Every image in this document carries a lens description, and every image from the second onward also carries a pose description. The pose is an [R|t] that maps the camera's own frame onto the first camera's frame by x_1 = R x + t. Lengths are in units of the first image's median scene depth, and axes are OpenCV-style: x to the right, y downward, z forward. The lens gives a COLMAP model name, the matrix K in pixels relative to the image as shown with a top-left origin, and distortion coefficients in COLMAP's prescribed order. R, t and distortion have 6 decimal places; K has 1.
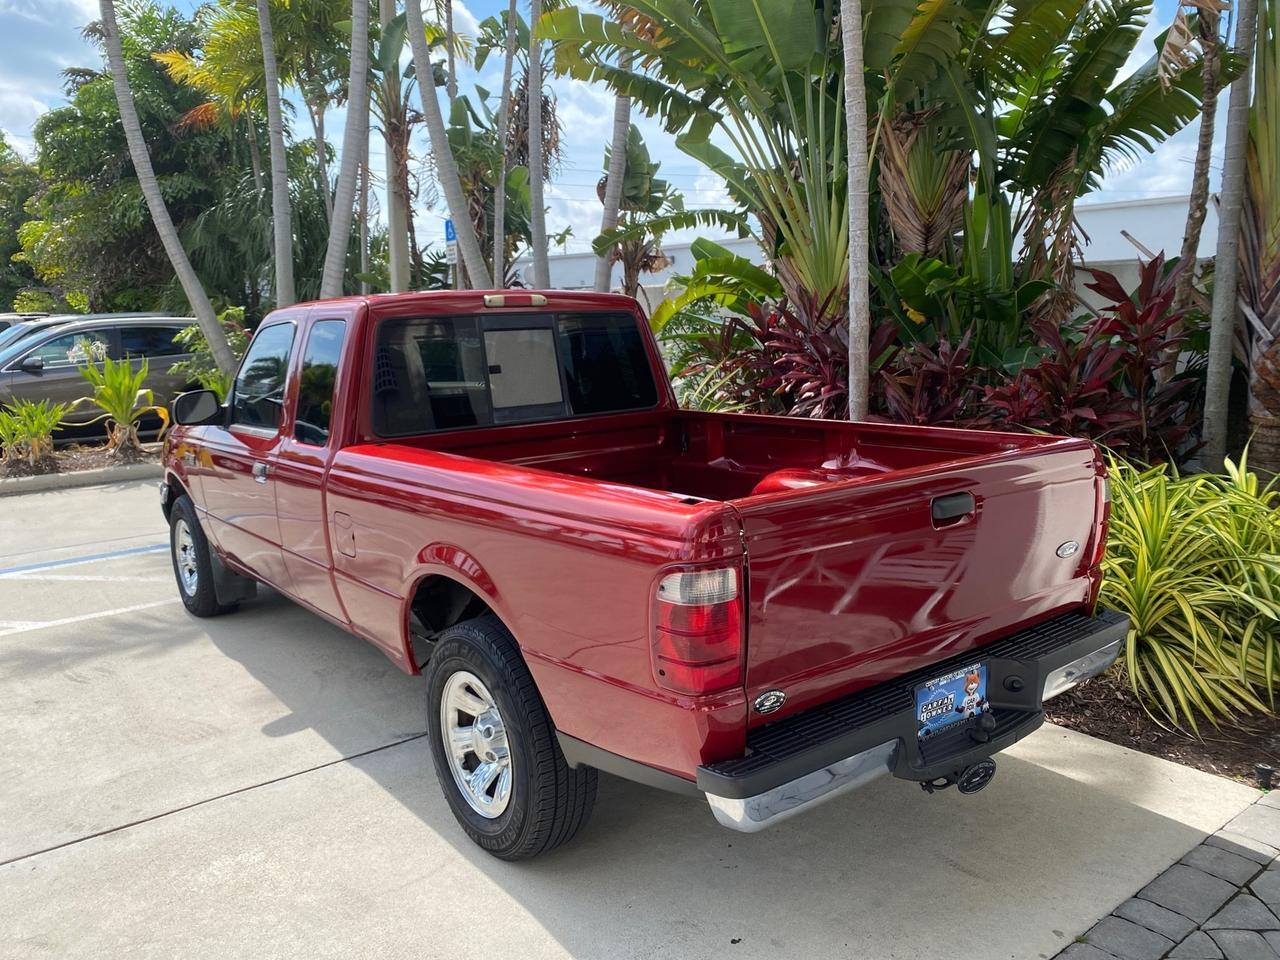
lens RADIAL K [[994.4, 0, 638.8], [0, 994.4, 477.4], [0, 0, 1]] dist [0.009668, -0.001172]
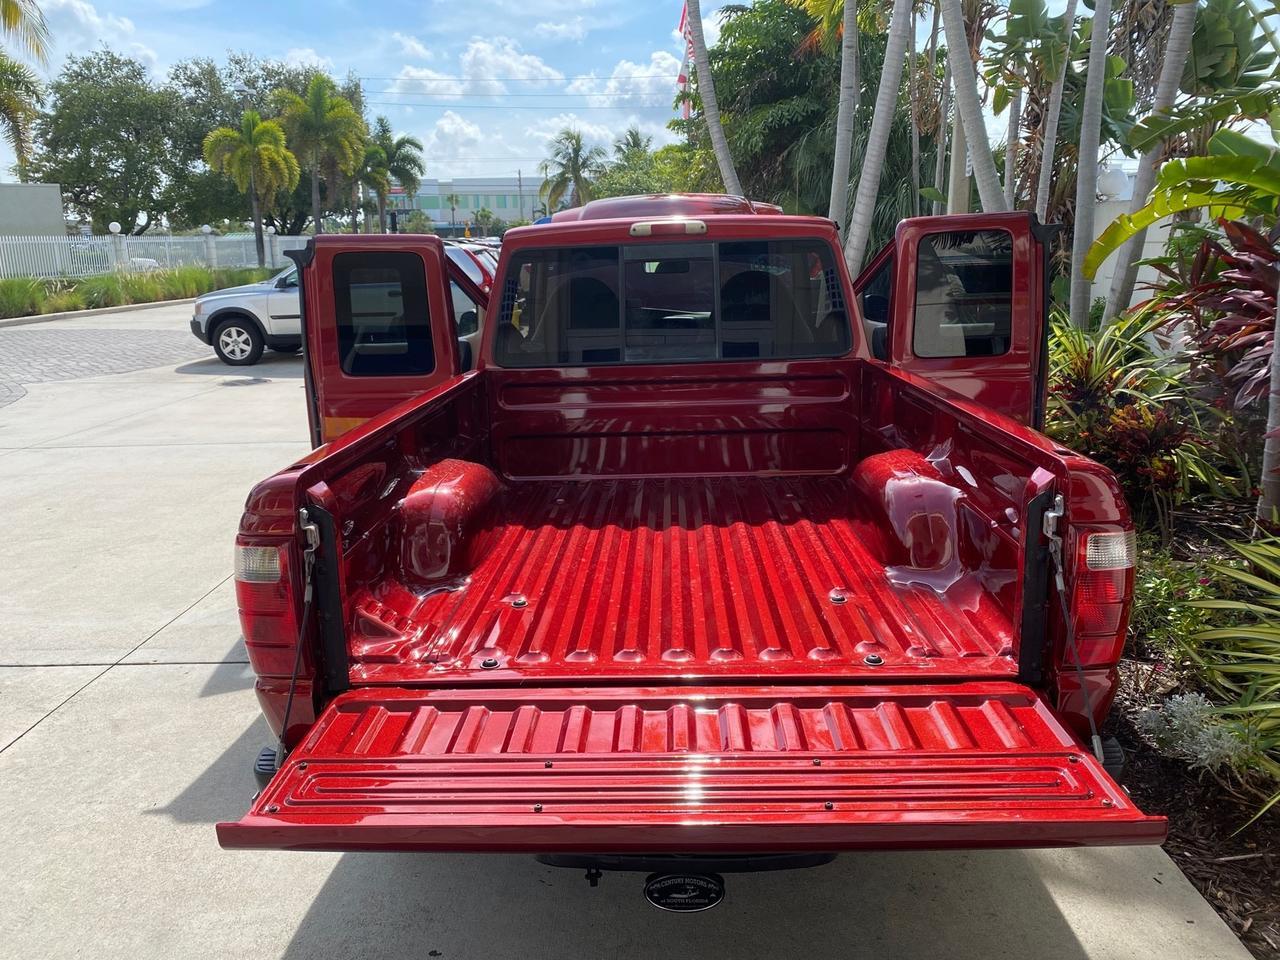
lens RADIAL K [[992.2, 0, 637.7], [0, 992.2, 475.1], [0, 0, 1]] dist [0.003733, 0.001652]
pose [[0.770585, 0.145580, -0.620488, 0.309189], [-0.094275, 0.988889, 0.114935, -0.037465], [0.630326, -0.030071, 0.775748, 0.177194]]
